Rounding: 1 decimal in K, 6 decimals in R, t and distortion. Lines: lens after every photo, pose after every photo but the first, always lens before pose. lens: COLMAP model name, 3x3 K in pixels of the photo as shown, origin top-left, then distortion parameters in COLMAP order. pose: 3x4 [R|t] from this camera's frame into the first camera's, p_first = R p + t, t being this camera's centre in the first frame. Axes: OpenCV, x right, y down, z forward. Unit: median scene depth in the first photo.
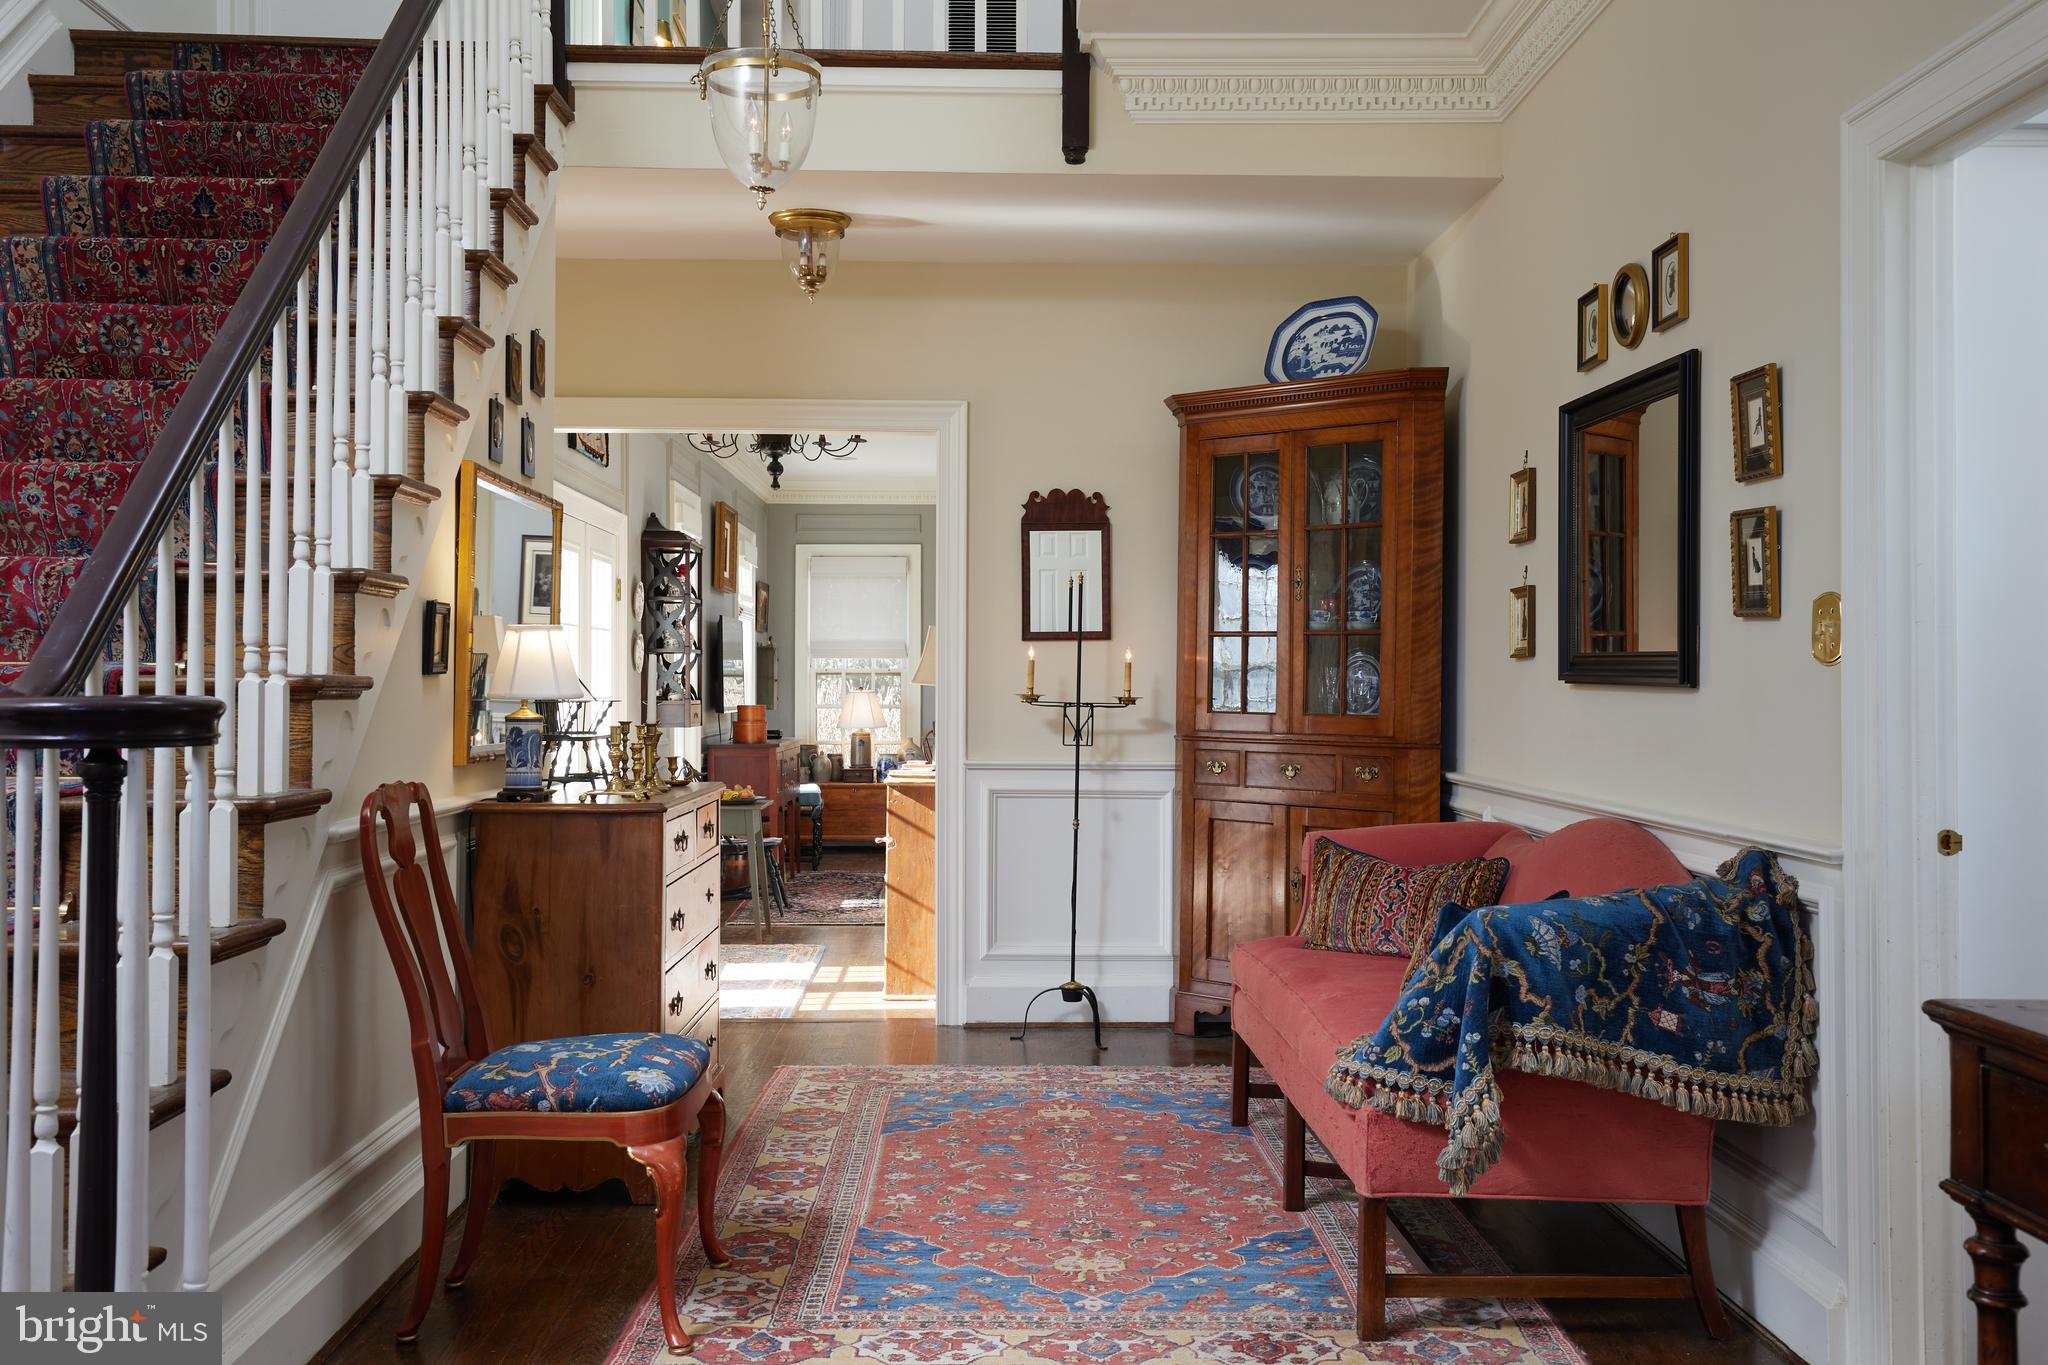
lens RADIAL K [[1923.7, 0, 1024.0], [0, 1923.7, 682.5], [0, 0, 1]] dist [0.023770, 0.015325]
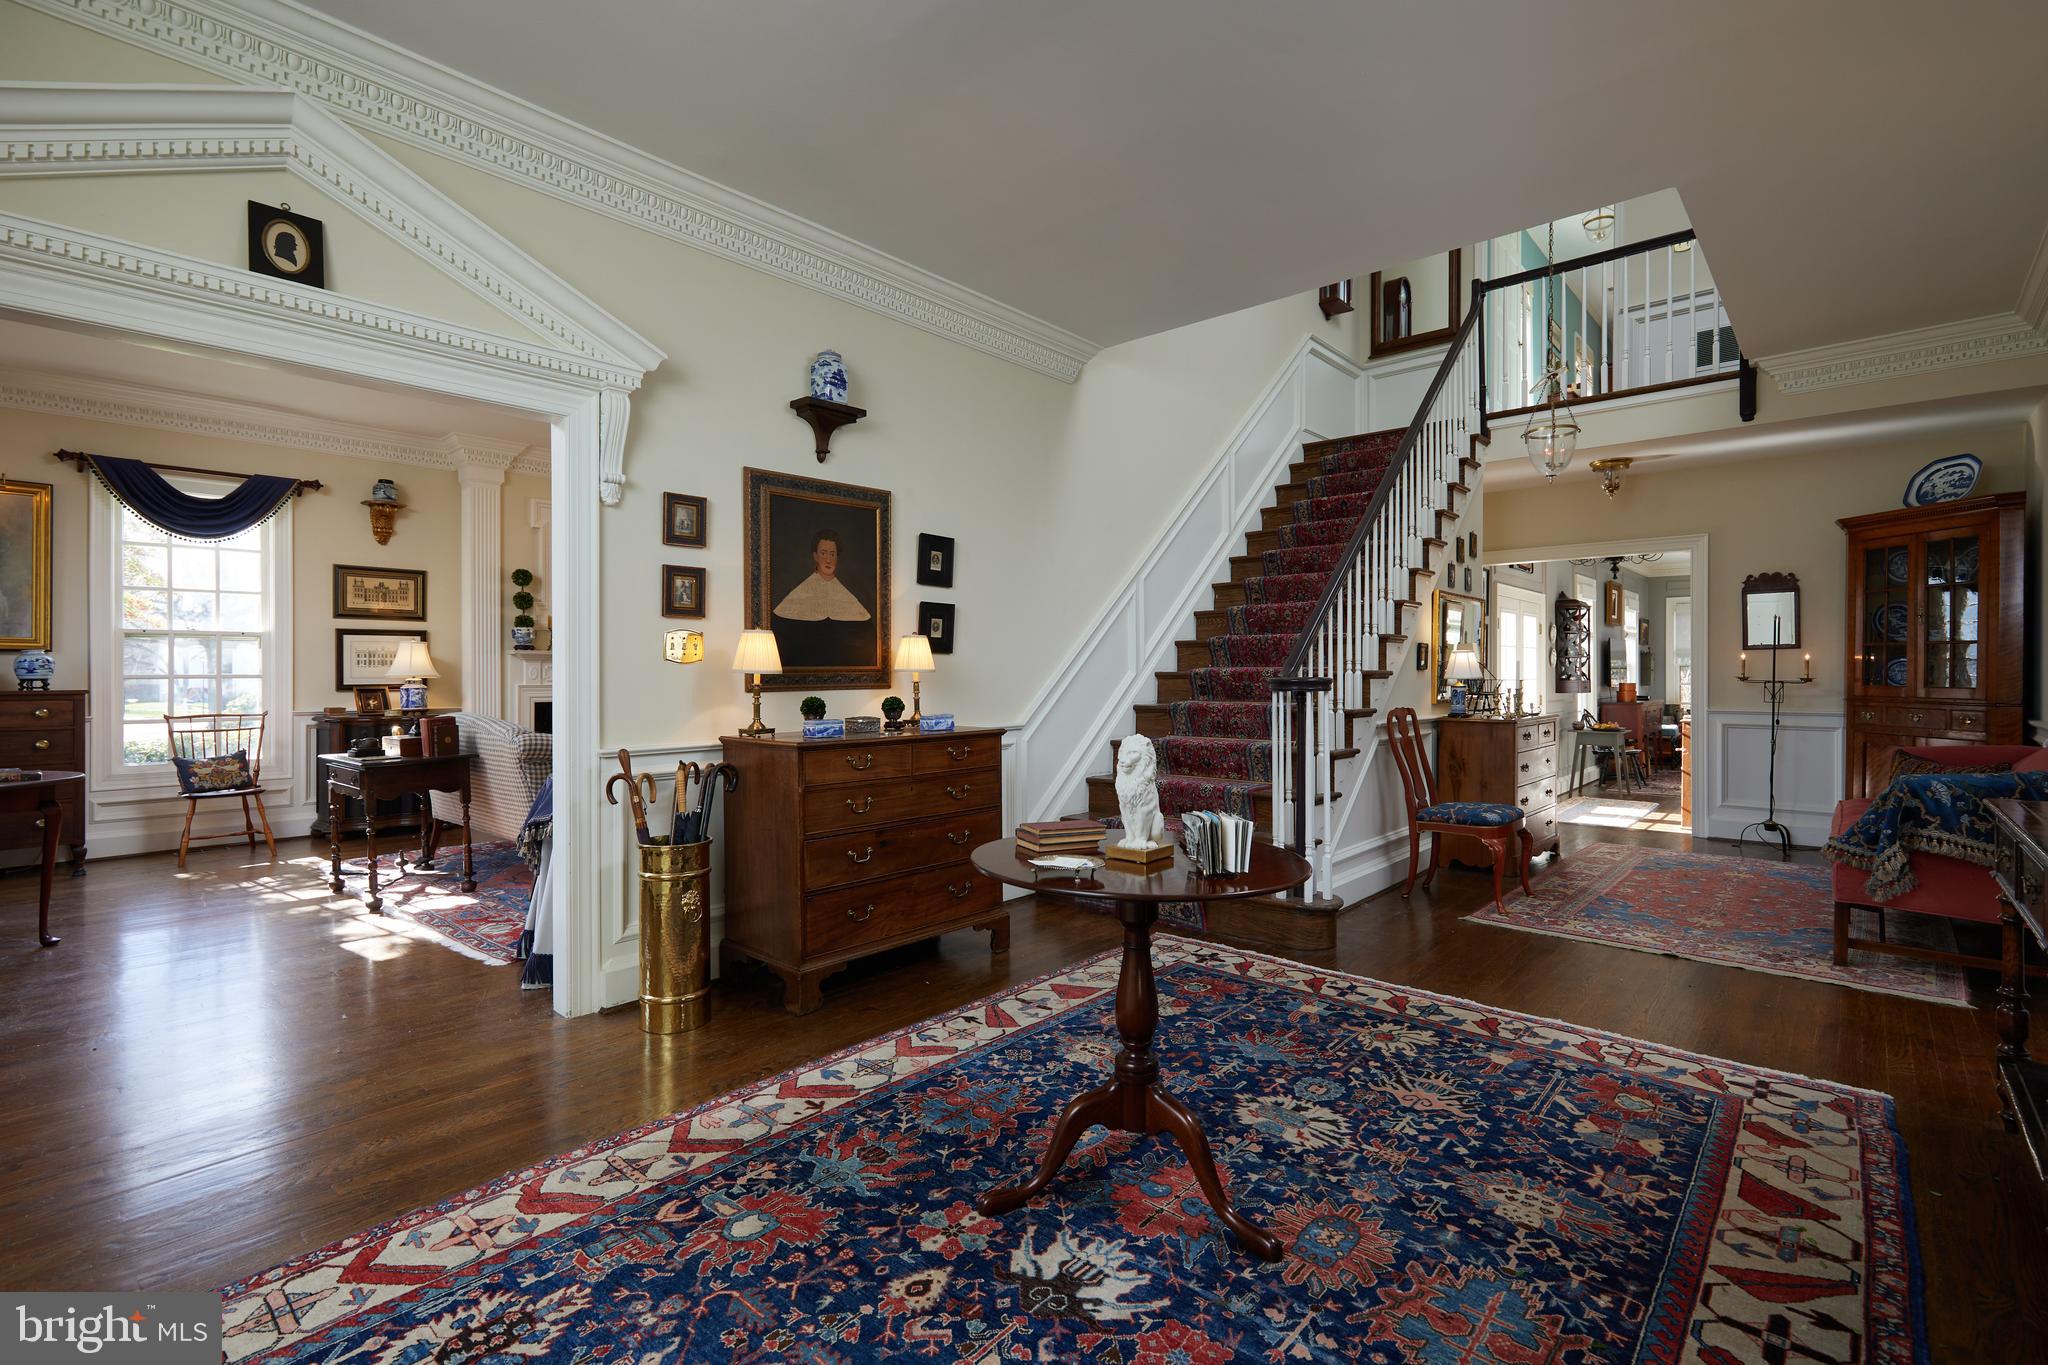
lens RADIAL K [[948.6, 0, 1024.0], [0, 948.6, 682.5], [0, 0, 1]] dist [-0.000321, -0.000194]
pose [[0.727906, 0.000883, -0.685676, 0.173508], [0.006116, 0.999951, 0.007780, -0.000044], [0.685650, -0.009857, 0.727865, -0.308315]]
